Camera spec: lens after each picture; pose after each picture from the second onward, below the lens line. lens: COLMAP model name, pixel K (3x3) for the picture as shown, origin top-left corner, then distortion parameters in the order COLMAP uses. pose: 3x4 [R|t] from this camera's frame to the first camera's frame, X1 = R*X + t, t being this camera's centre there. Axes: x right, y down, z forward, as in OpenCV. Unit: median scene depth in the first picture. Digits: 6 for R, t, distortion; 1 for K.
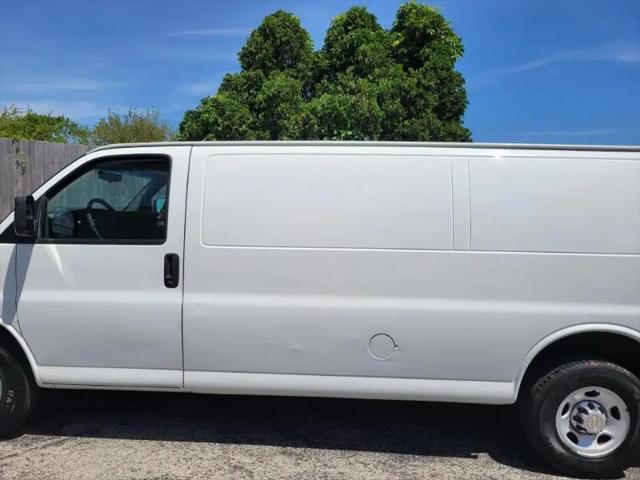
lens RADIAL K [[479.6, 0, 312.0], [0, 479.6, 241.8], [0, 0, 1]] dist [0.044454, -0.029687]
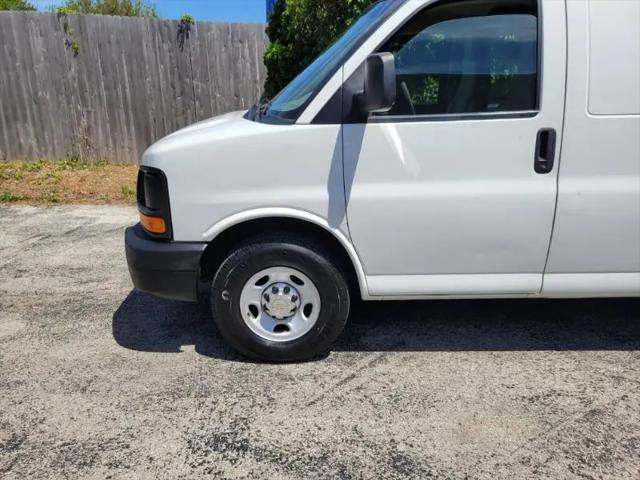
lens RADIAL K [[479.6, 0, 319.3], [0, 479.6, 248.3], [0, 0, 1]] dist [0.044454, -0.029687]
pose [[0.997846, -0.048153, 0.044551, -0.685825], [0.036678, 0.972568, 0.229711, 0.019223], [-0.054390, -0.227582, 0.972239, 0.222515]]
